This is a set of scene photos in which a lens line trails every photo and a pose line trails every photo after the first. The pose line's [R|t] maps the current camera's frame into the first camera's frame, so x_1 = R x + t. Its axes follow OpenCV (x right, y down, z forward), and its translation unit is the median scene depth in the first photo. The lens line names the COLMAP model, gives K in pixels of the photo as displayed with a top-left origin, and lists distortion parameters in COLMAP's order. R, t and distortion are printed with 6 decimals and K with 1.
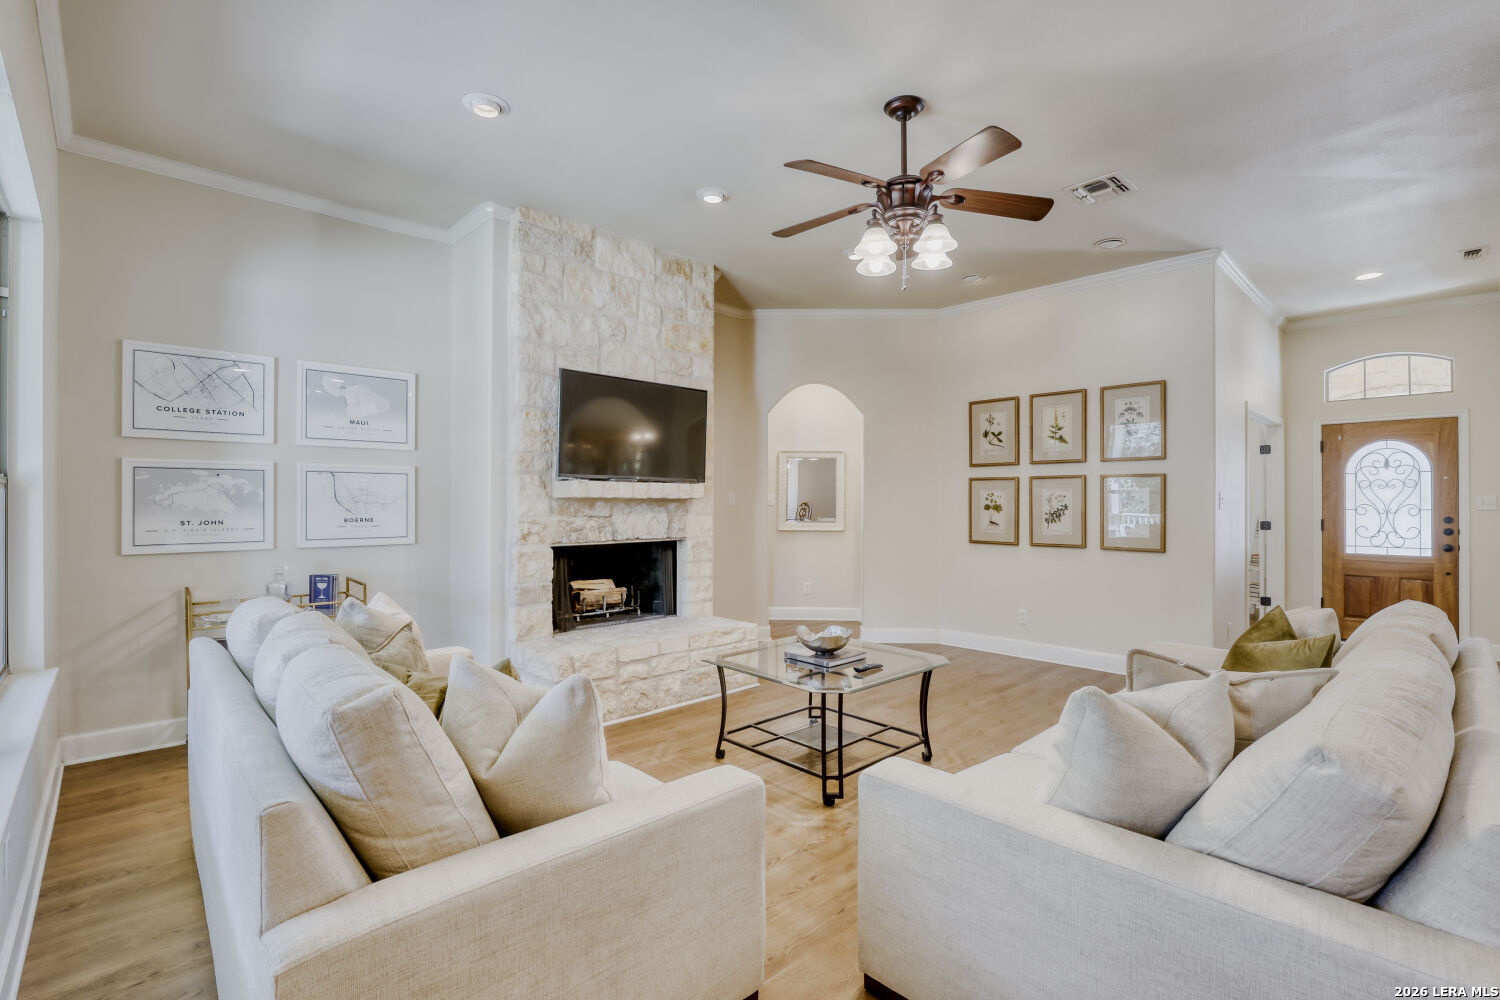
lens RADIAL K [[686.4, 0, 754.4], [0, 686.4, 500.0], [0, 0, 1]] dist [-0.015533, 0.000368]
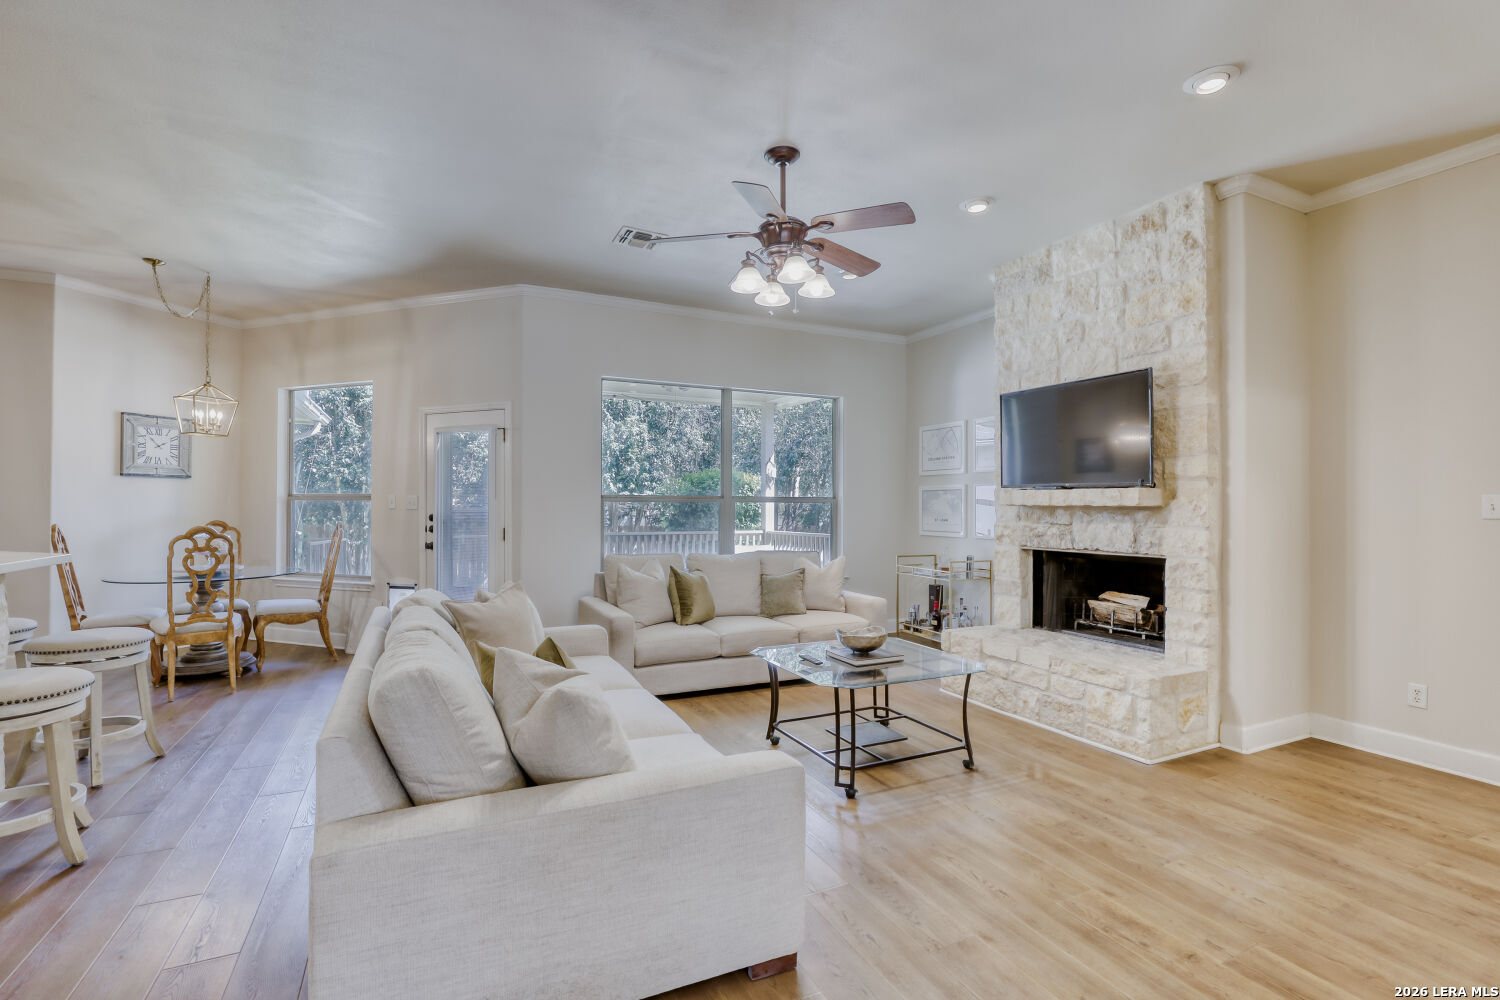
lens RADIAL K [[686.4, 0, 750.7], [0, 686.4, 500.9], [0, 0, 1]] dist [-0.015533, 0.000368]
pose [[-0.303145, -0.009214, -0.952900, 0.900888], [-0.002362, 0.999957, -0.008918, 0.000026], [0.952941, -0.000453, -0.303154, 0.895046]]
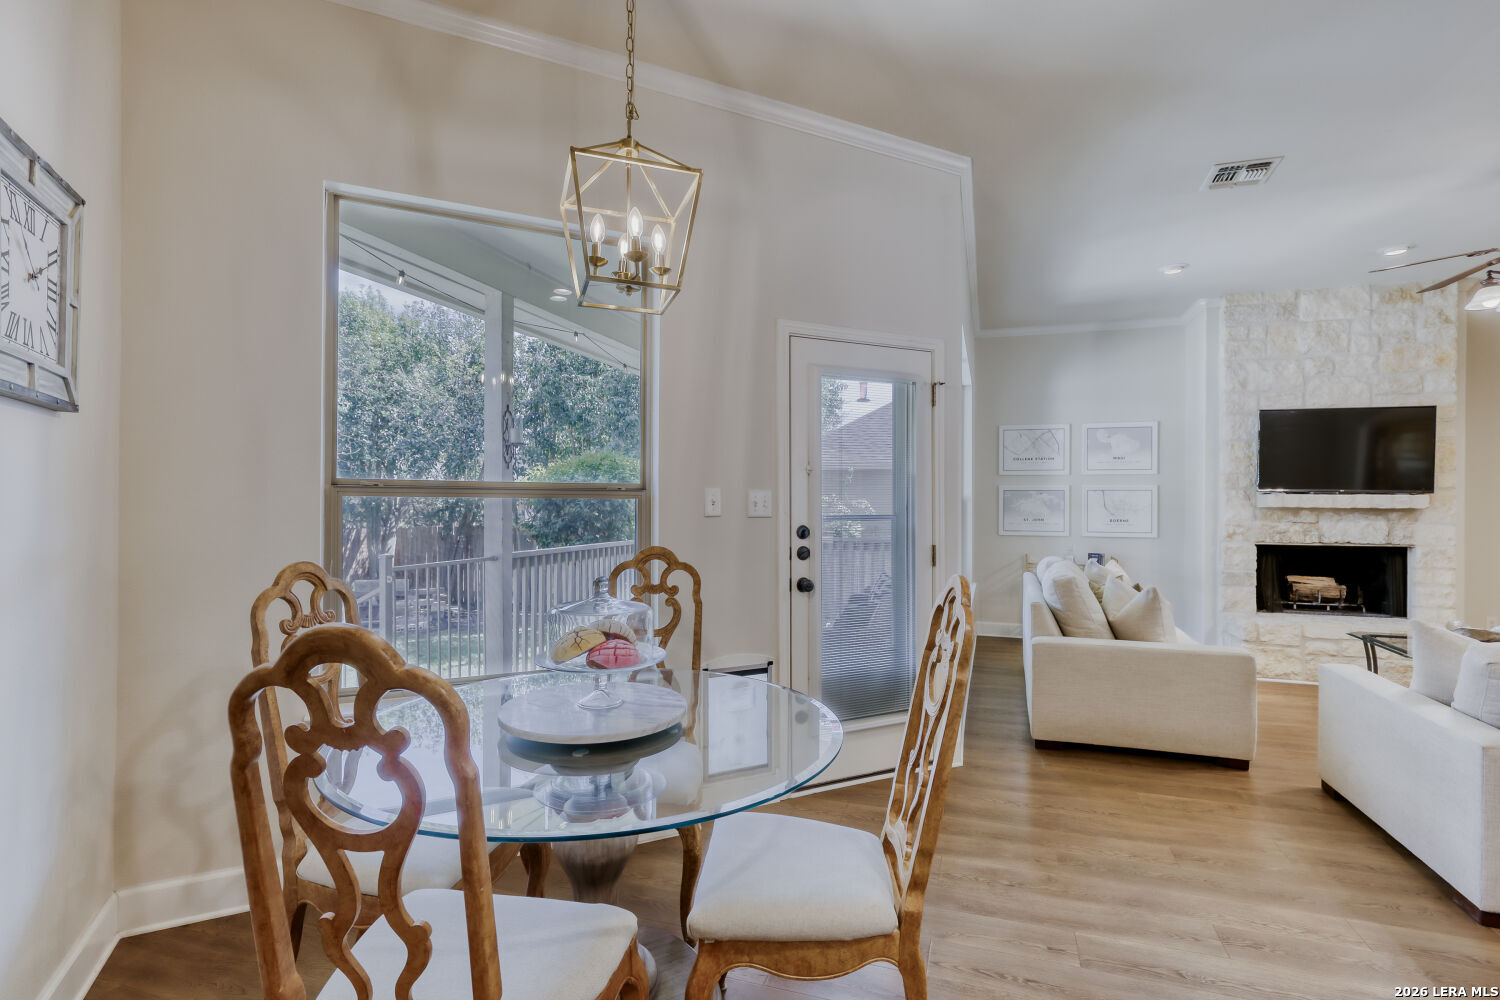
lens RADIAL K [[724.0, 0, 756.5], [0, 724.0, 500.1], [0, 0, 1]] dist [0.001921, 0.001630]
pose [[0.476797, -0.001686, -0.879012, 0.459360], [-0.003587, 0.999986, -0.003864, -0.008043], [0.879006, 0.004996, 0.476784, -0.493931]]
